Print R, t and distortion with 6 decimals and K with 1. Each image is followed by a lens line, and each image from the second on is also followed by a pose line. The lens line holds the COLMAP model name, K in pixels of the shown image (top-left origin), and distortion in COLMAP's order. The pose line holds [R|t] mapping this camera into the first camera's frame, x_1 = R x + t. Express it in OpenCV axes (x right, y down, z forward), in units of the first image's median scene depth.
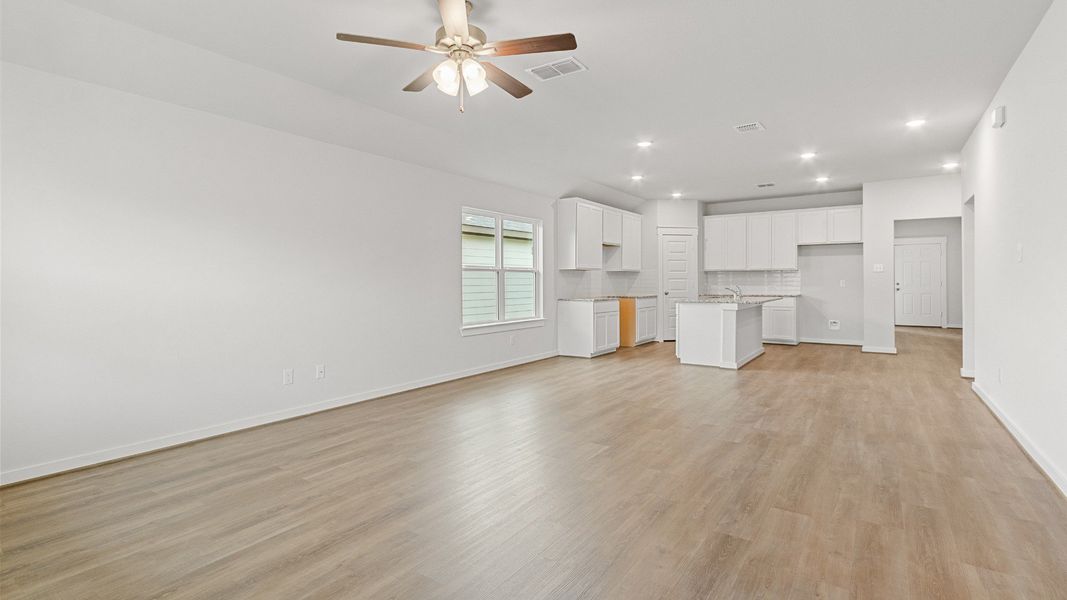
lens RADIAL K [[489.9, 0, 534.0], [0, 489.9, 277.0], [0, 0, 1]] dist [-0.001280, -0.000052]
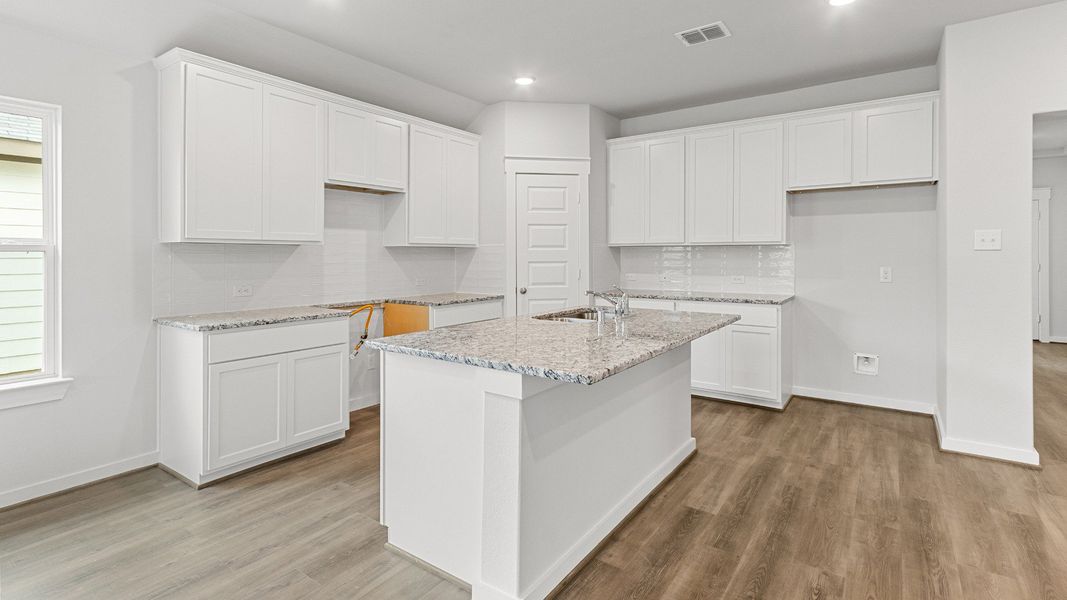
lens RADIAL K [[501.2, 0, 533.4], [0, 501.2, 257.5], [0, 0, 1]] dist [0.002868, 0.000316]
pose [[0.999963, 0.001176, -0.008523, 0.298615], [-0.001061, 0.999909, 0.013451, -0.008109], [0.008538, -0.013441, 0.999873, 0.515842]]
